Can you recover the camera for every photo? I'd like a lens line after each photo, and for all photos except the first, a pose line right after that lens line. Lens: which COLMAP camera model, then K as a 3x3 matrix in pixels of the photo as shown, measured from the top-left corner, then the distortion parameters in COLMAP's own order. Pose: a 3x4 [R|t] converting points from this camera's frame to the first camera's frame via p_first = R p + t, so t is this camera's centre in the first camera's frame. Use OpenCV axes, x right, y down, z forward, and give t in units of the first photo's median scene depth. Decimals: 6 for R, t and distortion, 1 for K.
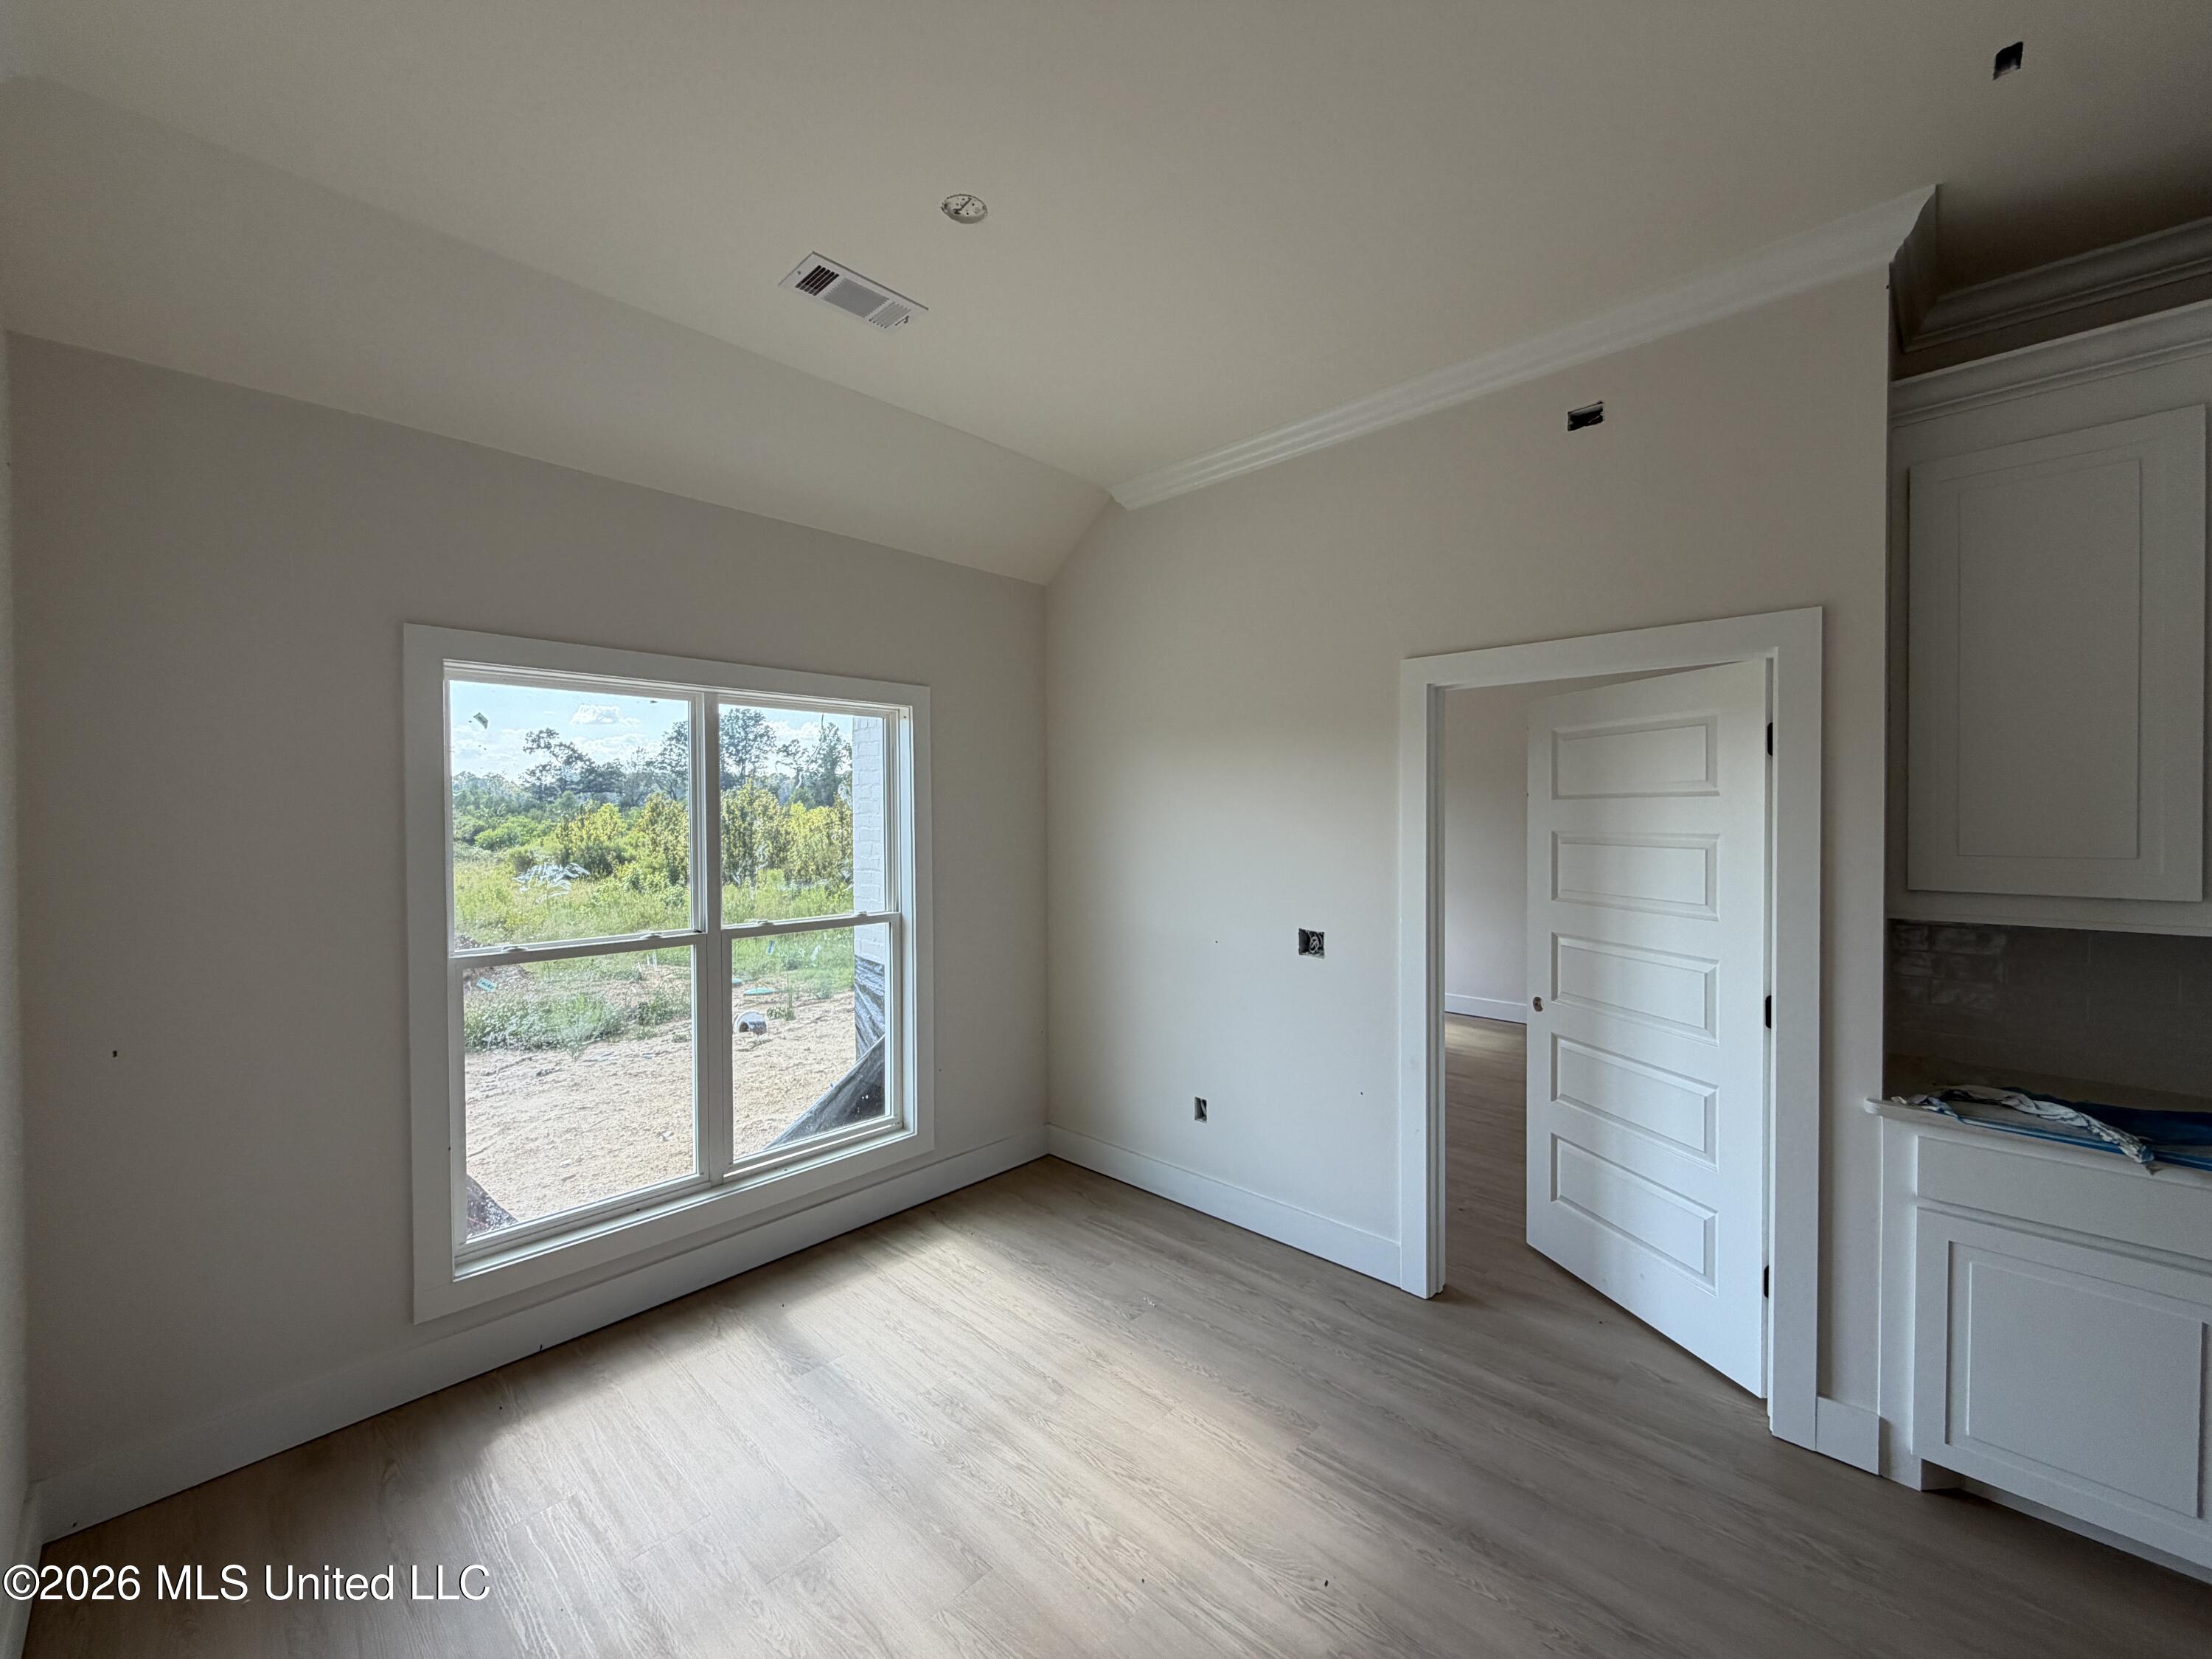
lens RADIAL K [[885.5, 0, 1106.0], [0, 885.5, 829.5], [0, 0, 1]] dist [0.000671, 0.000214]
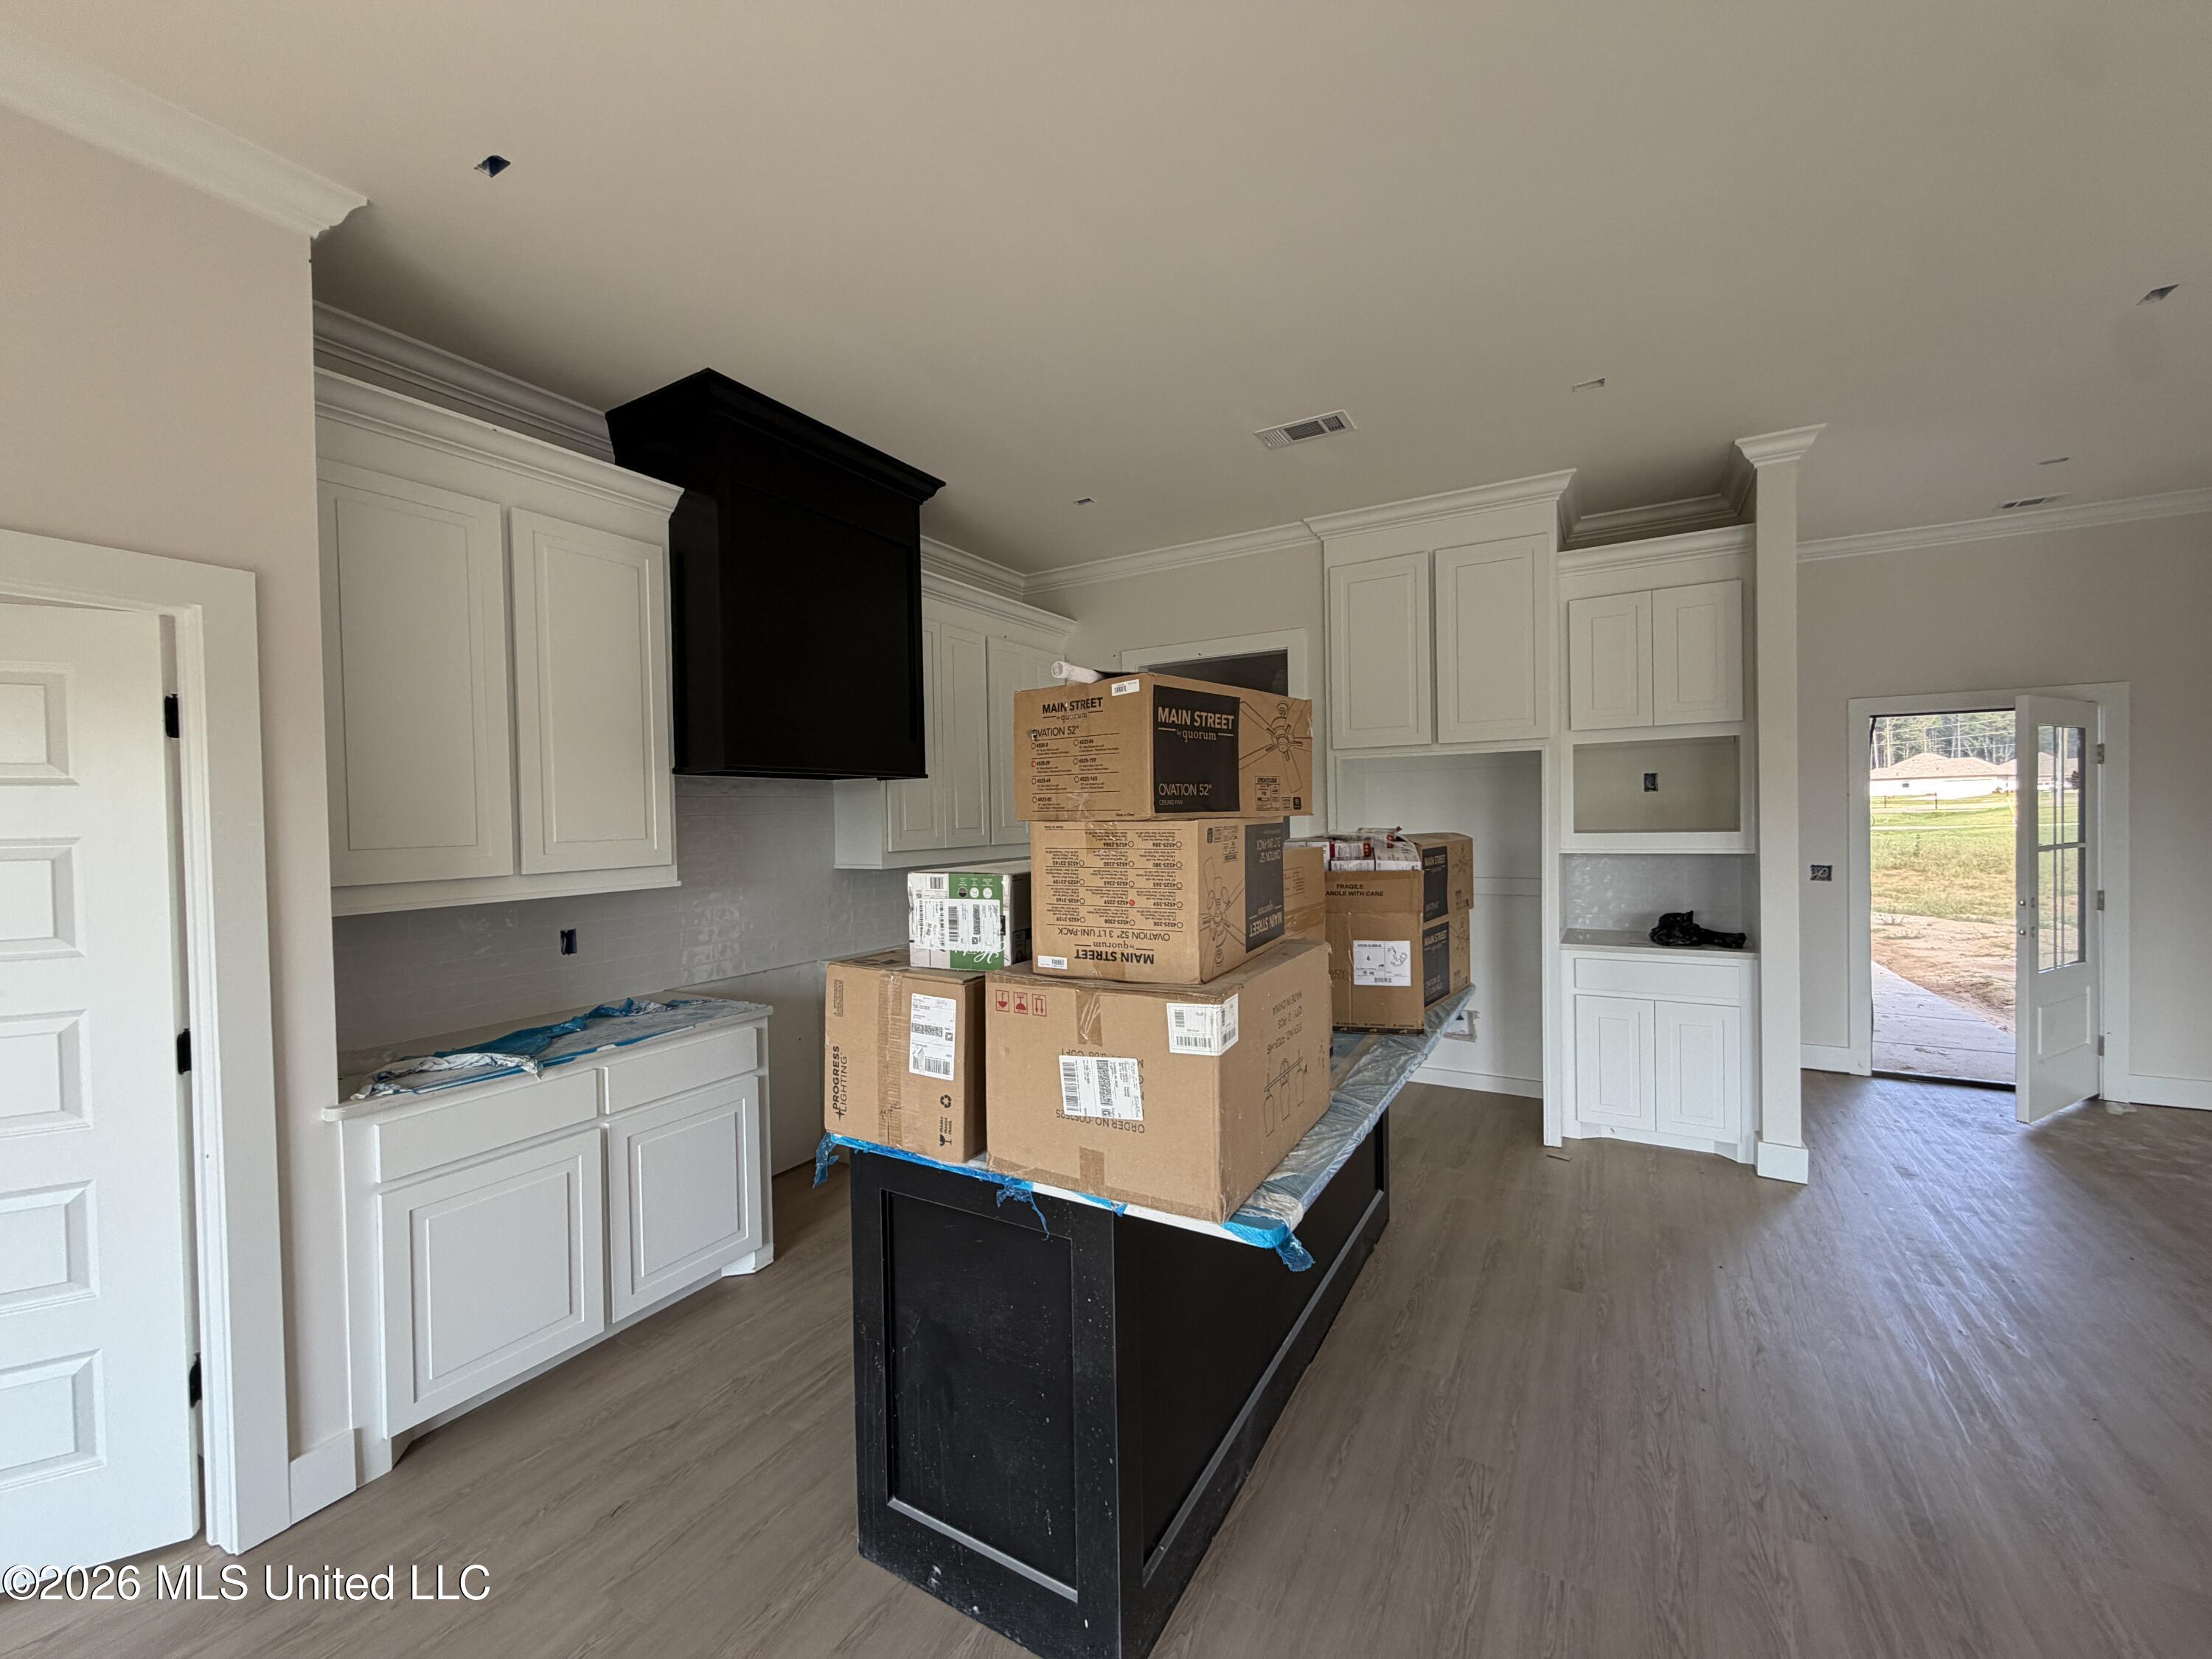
lens RADIAL K [[885.5, 0, 1106.0], [0, 885.5, 829.5], [0, 0, 1]] dist [0.000671, 0.000214]
pose [[-0.224841, -0.009457, 0.974350, -0.255893], [0.038468, 0.999087, 0.018574, 0.020655], [-0.973636, 0.041658, -0.224272, 0.396546]]
